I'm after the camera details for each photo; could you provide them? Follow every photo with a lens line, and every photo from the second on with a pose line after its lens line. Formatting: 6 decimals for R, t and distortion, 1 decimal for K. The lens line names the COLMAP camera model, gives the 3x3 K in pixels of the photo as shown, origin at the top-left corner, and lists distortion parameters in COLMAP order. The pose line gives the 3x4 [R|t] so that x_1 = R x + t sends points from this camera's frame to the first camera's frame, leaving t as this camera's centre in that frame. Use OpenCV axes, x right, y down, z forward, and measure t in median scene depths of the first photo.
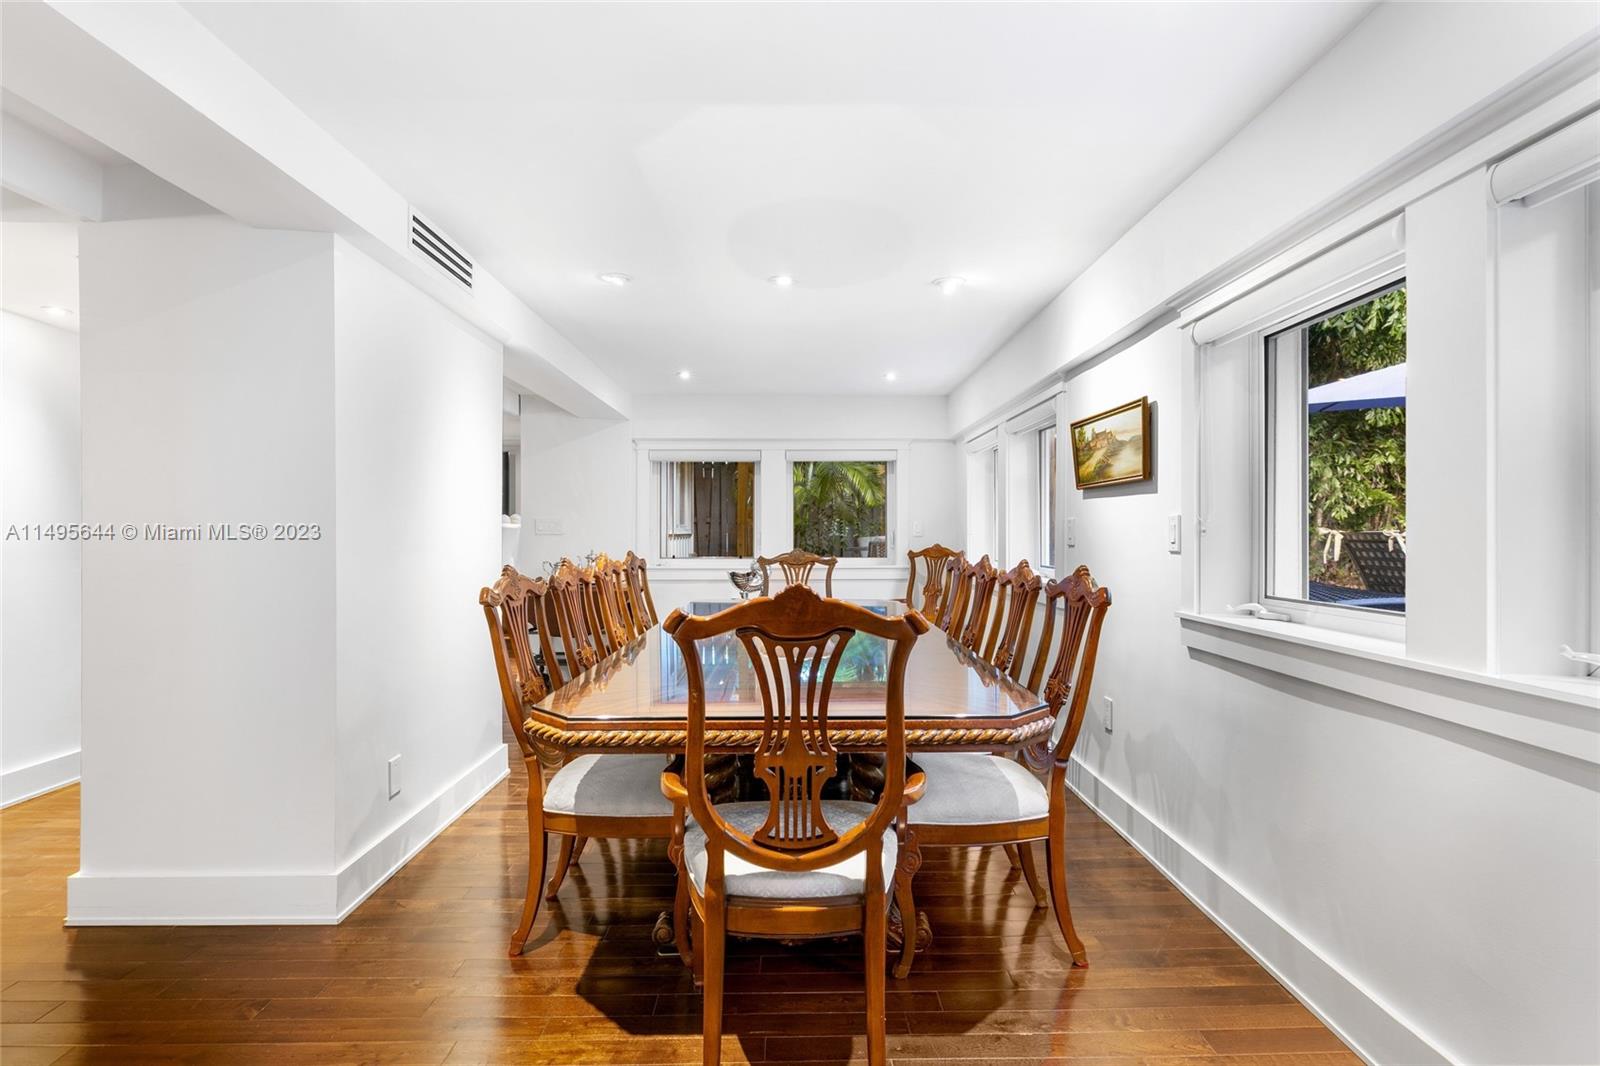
lens RADIAL K [[789.0, 0, 801.6], [0, 789.0, 537.3], [0, 0, 1]] dist [0.002706, -0.000229]
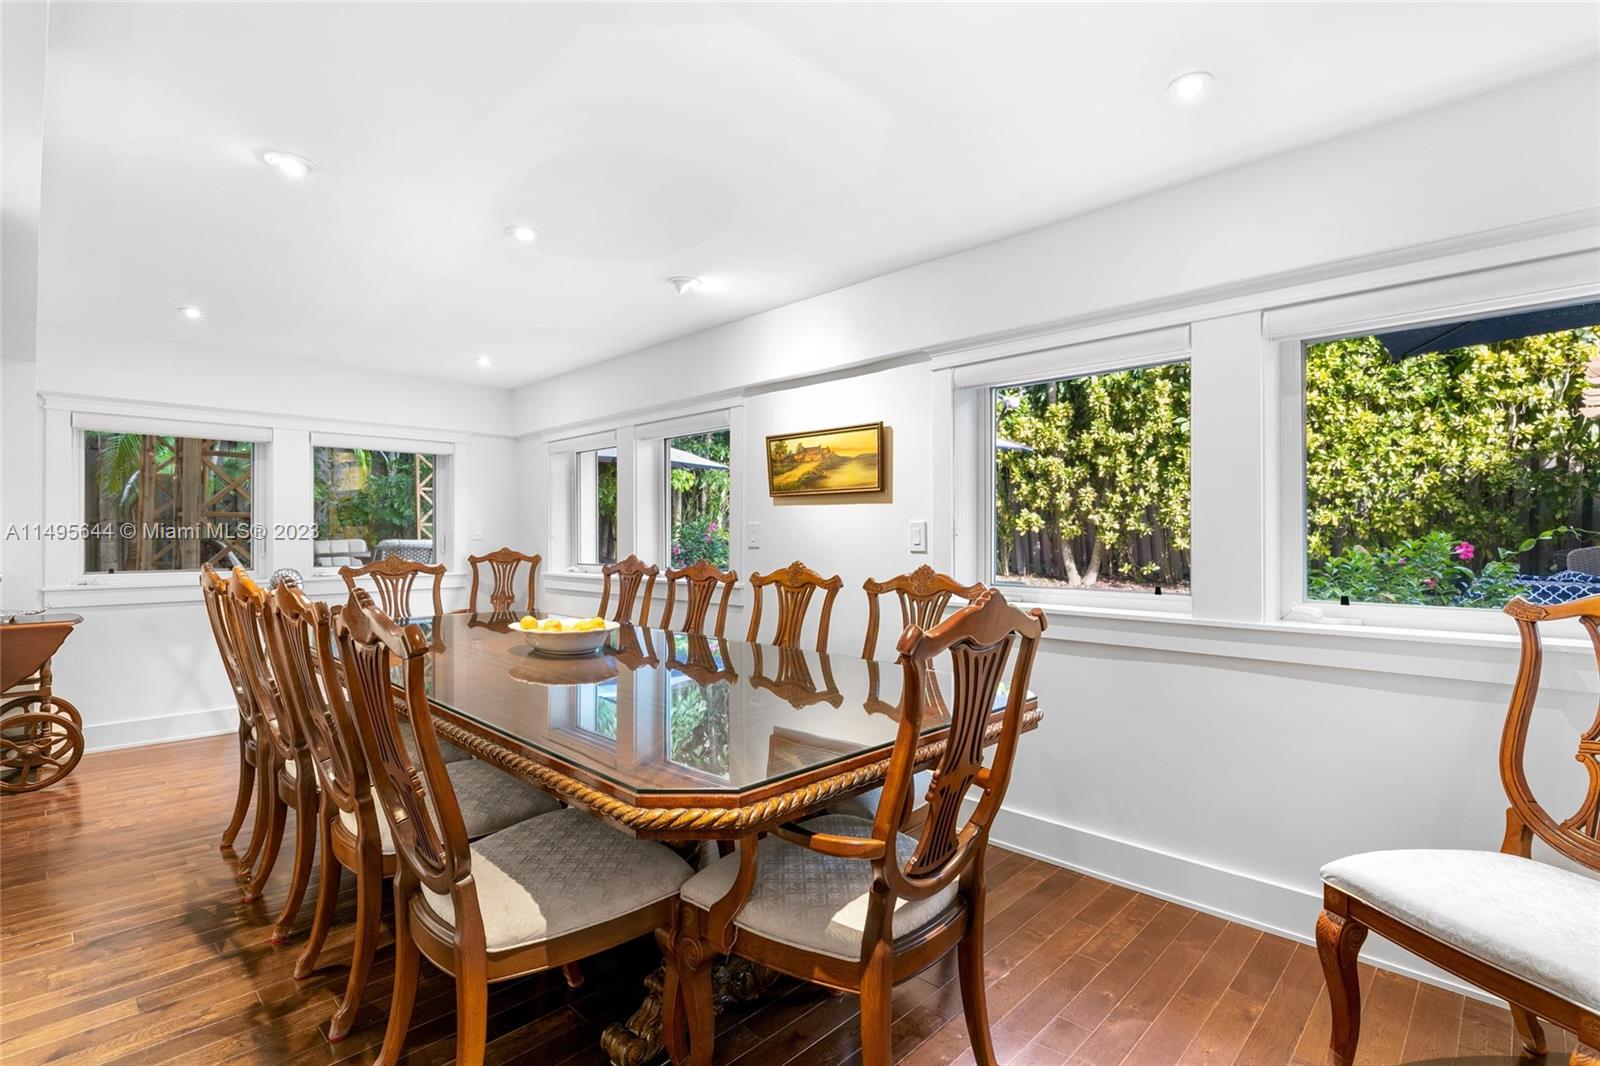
lens RADIAL K [[748.3, 0, 798.4], [0, 748.3, 531.9], [0, 0, 1]] dist [-0.001943, -0.000233]
pose [[0.717121, 0.003301, 0.696941, -0.365019], [0.003623, 0.999958, -0.008464, -0.002705], [-0.696939, 0.008595, 0.717078, 0.234171]]
